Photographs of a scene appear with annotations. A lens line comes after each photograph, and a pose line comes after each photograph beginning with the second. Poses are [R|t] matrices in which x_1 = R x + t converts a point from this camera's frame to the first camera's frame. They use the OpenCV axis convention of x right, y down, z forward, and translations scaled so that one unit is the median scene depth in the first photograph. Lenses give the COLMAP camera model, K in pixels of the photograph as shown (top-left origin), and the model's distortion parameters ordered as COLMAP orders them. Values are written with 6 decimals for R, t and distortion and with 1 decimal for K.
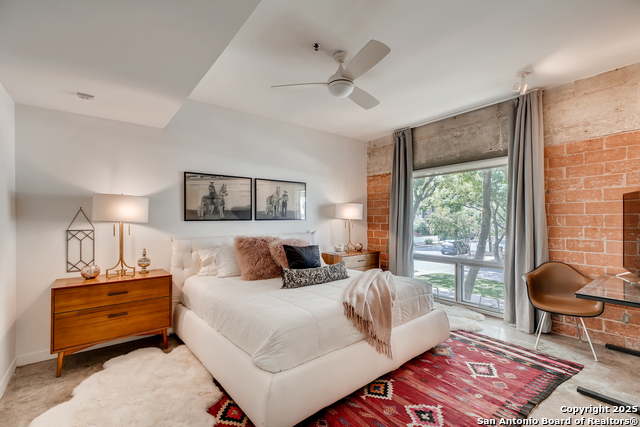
lens RADIAL K [[281.7, 0, 311.1], [0, 281.7, 213.2], [0, 0, 1]] dist [-0.000329, -0.000049]
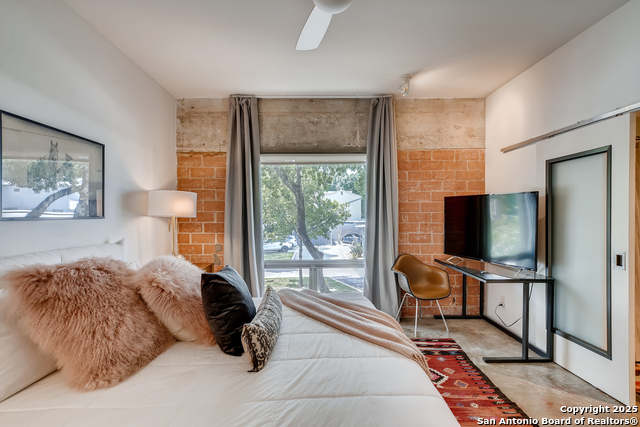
lens RADIAL K [[322.9, 0, 320.0], [0, 322.9, 213.5], [0, 0, 1]] dist [0.002192, 0.000279]
pose [[0.593482, 0.004487, 0.804835, -0.294715], [-0.015344, 0.999866, 0.005740, 0.005772], [-0.804701, -0.015756, 0.593471, 0.398951]]
